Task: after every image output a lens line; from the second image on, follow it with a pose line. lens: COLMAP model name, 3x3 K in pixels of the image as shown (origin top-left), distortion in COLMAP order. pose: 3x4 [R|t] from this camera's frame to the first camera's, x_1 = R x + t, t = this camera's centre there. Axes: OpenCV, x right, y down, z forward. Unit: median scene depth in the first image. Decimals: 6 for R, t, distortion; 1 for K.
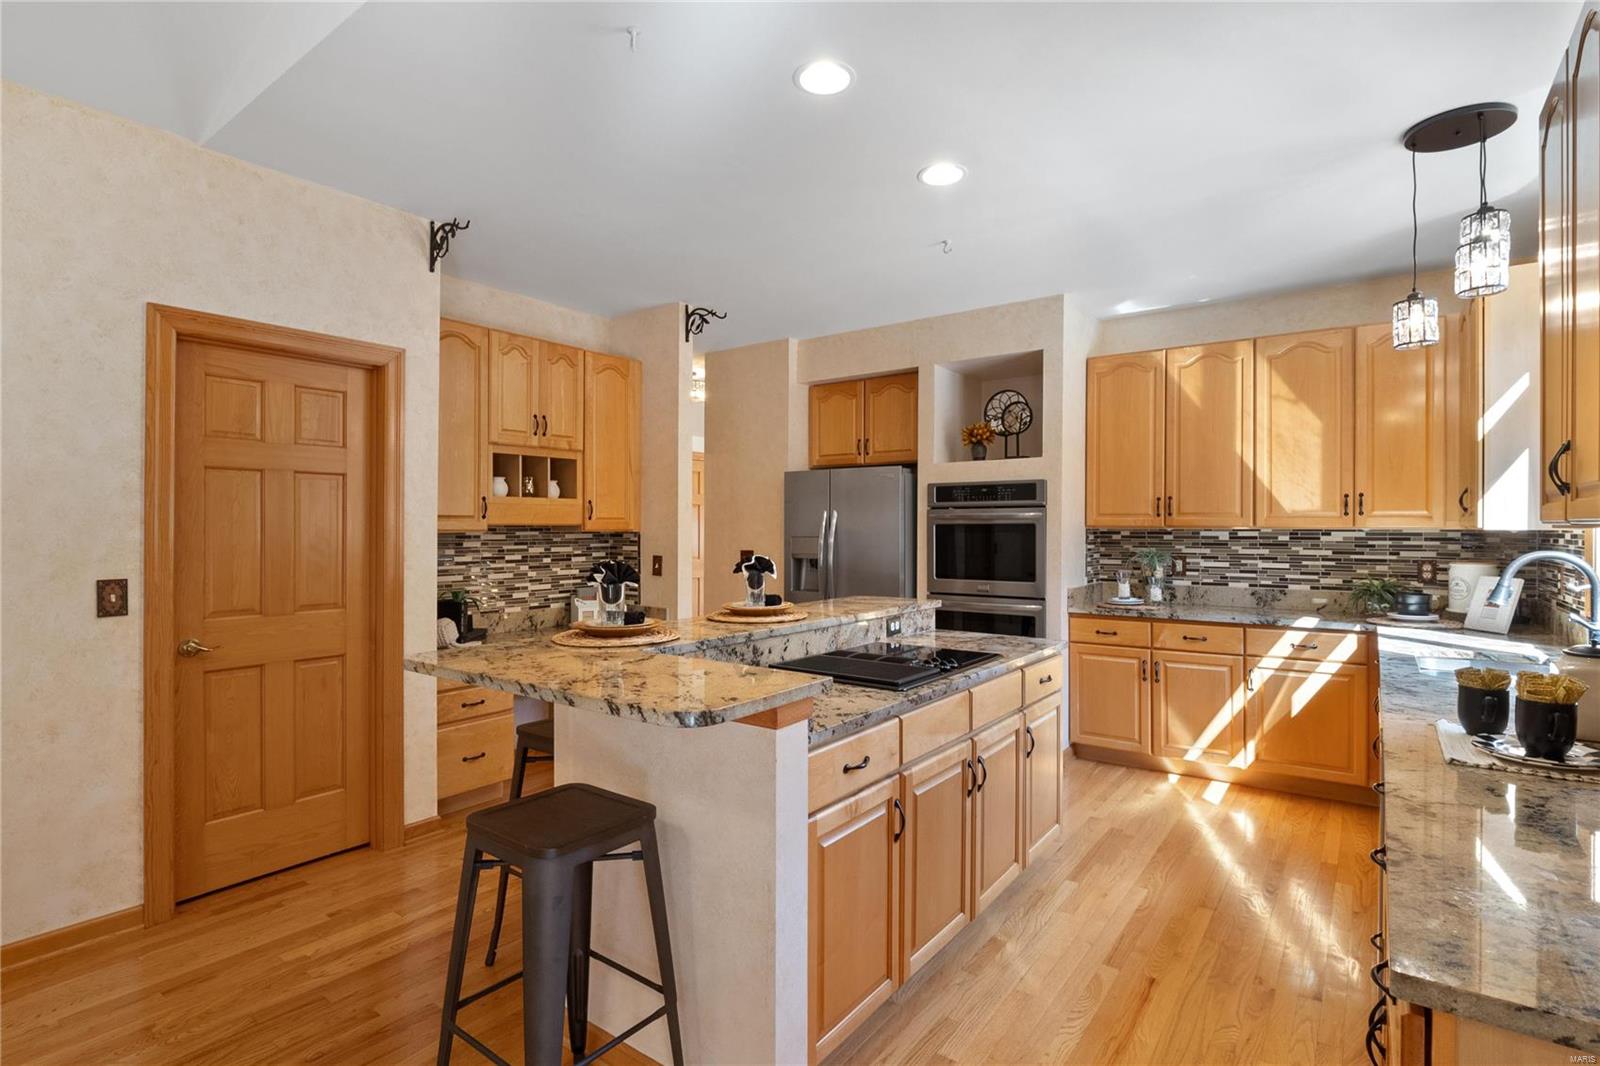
lens RADIAL K [[782.6, 0, 800.0], [0, 782.6, 533.0], [0, 0, 1]] dist [0.000054, -0.000228]
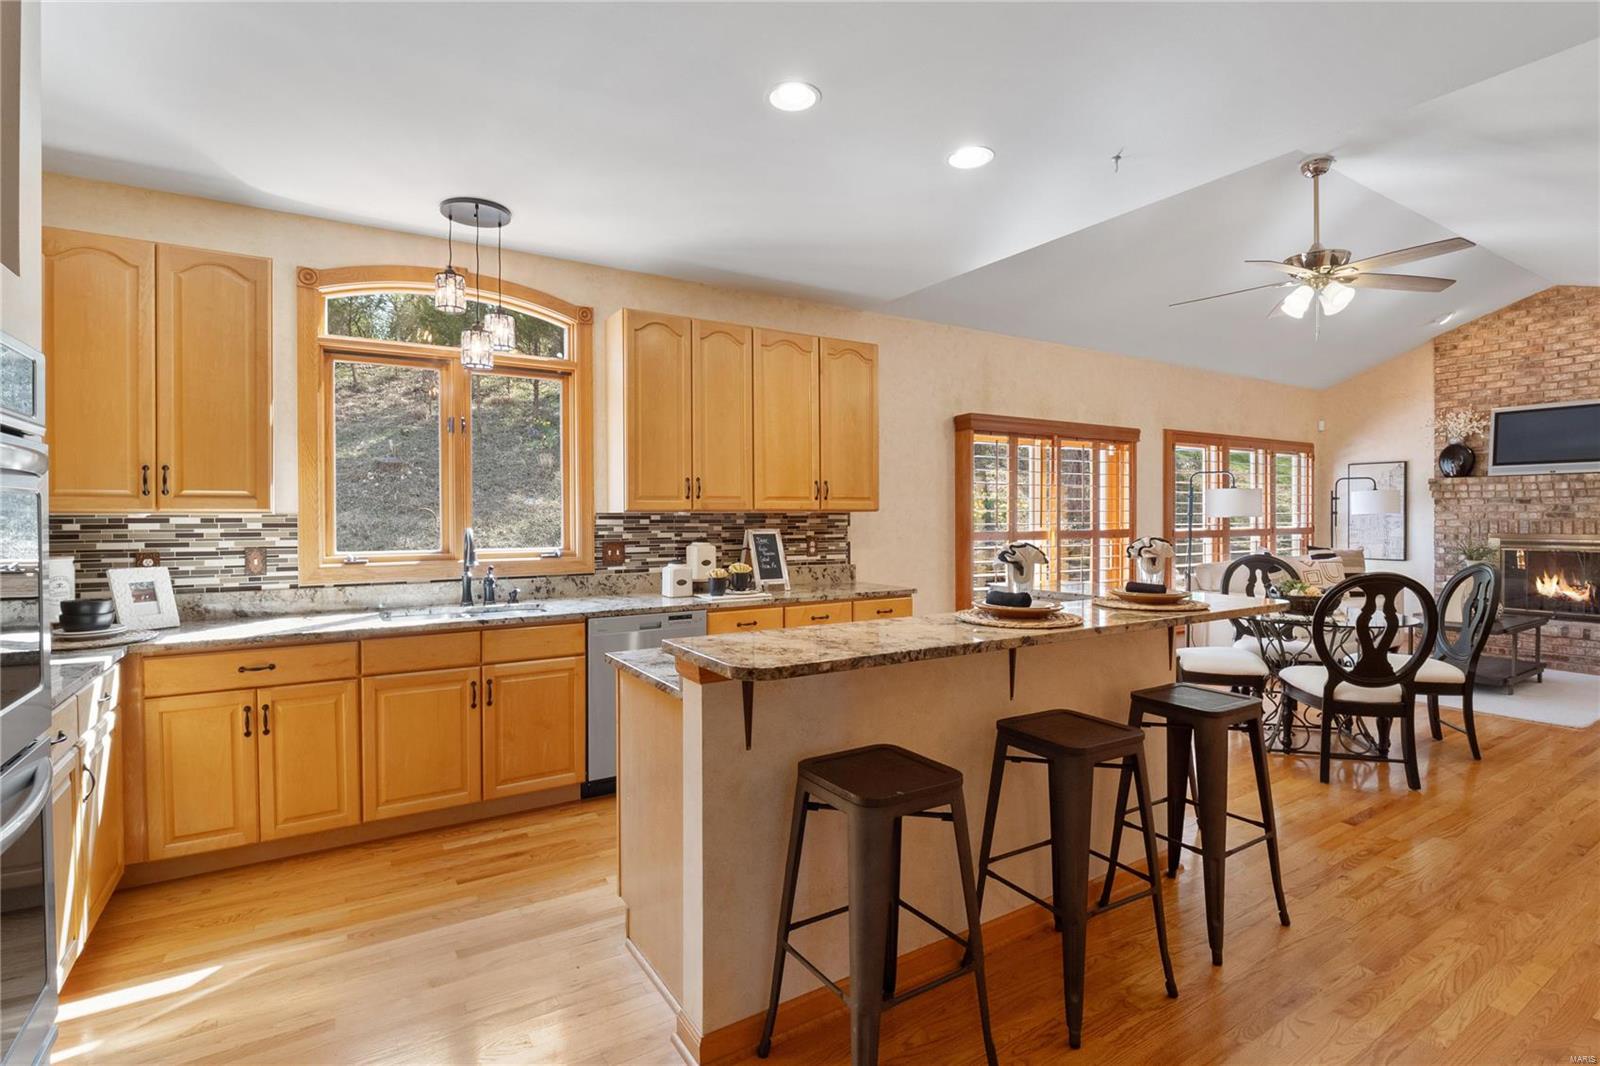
lens RADIAL K [[760.3, 0, 799.0], [0, 760.3, 523.4], [0, 0, 1]] dist [-0.008712, 0.000148]
pose [[-0.935370, -0.003942, 0.353648, -0.078818], [0.002334, 0.999847, 0.017319, -0.005183], [-0.353663, 0.017025, -0.935218, 1.163204]]
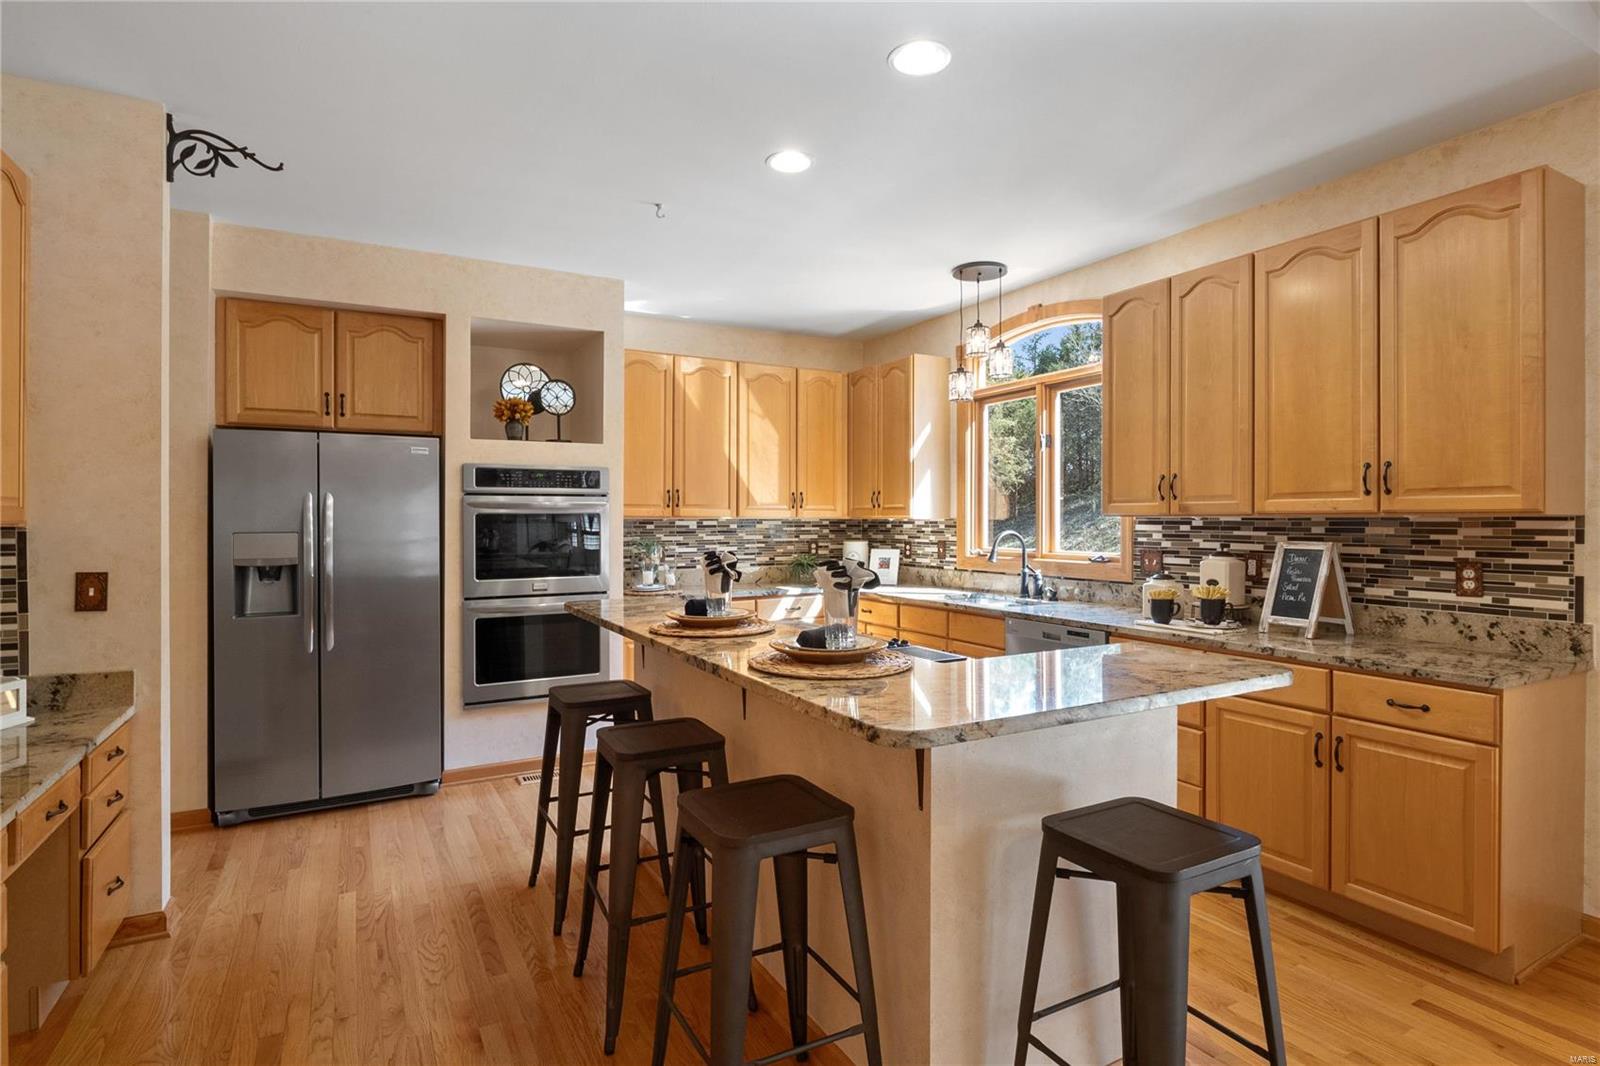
lens RADIAL K [[814.2, 0, 800.0], [0, 814.2, 533.0], [0, 0, 1]] dist [0.018303, -0.021845]
pose [[0.415574, -0.016990, 0.909401, -0.497554], [0.006762, 0.999856, 0.015590, -0.002099], [-0.909534, -0.000329, 0.415629, 0.363753]]
